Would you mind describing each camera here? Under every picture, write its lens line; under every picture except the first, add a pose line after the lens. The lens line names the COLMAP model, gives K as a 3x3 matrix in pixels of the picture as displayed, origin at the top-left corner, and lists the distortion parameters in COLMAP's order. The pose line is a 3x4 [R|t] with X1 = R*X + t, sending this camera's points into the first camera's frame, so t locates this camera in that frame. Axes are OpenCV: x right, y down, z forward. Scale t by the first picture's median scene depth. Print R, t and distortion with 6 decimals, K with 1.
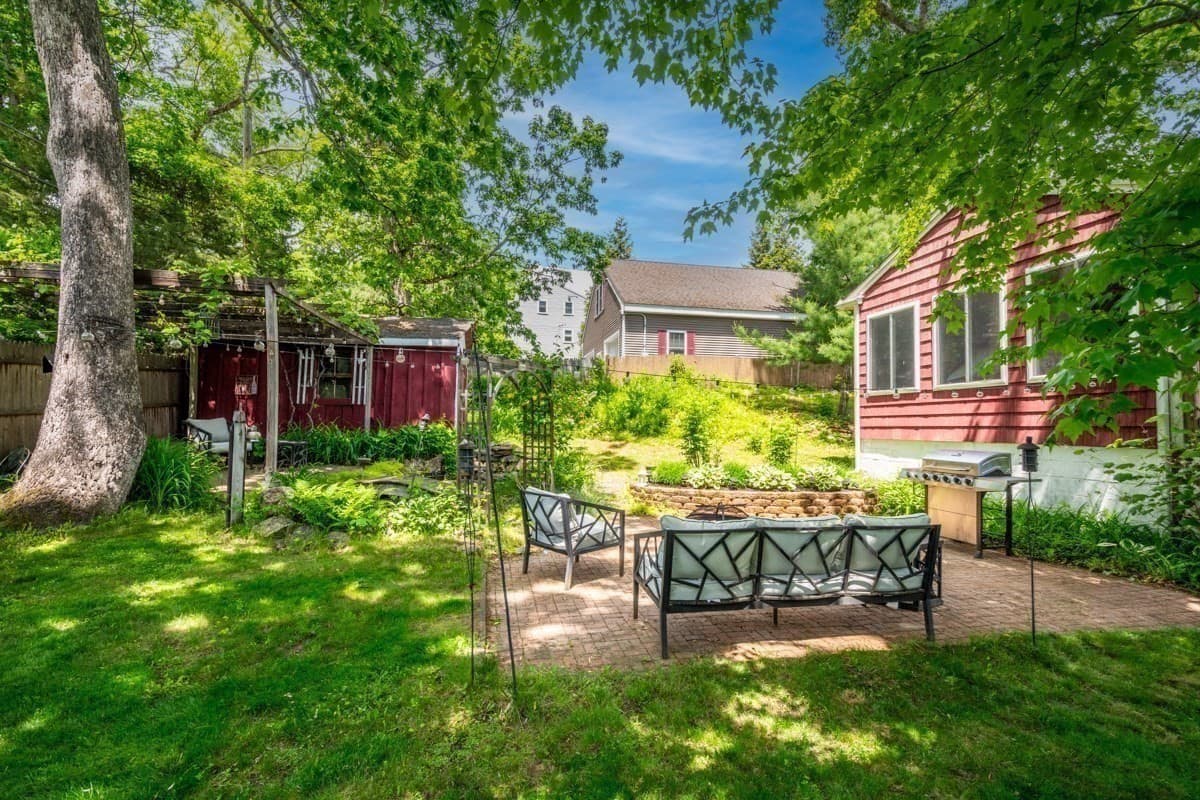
lens RADIAL K [[526.8, 0, 597.8], [0, 526.8, 410.4], [0, 0, 1]] dist [0.014241, -0.002139]
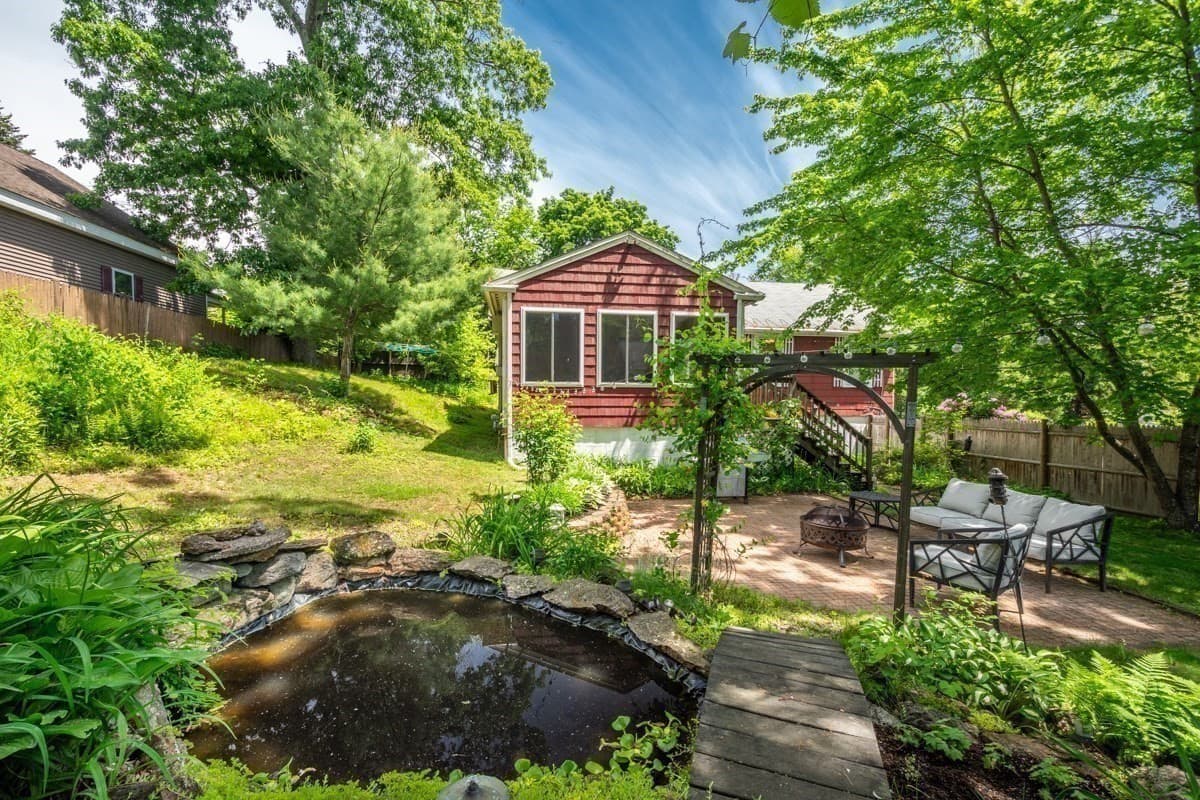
lens RADIAL K [[526.8, 0, 596.0], [0, 526.8, 408.2], [0, 0, 1]] dist [0.014241, -0.002139]
pose [[0.053102, -0.040856, 0.997753, -0.593065], [-0.038707, 0.998328, 0.042939, -0.040427], [-0.997839, -0.040900, 0.051432, 0.940569]]
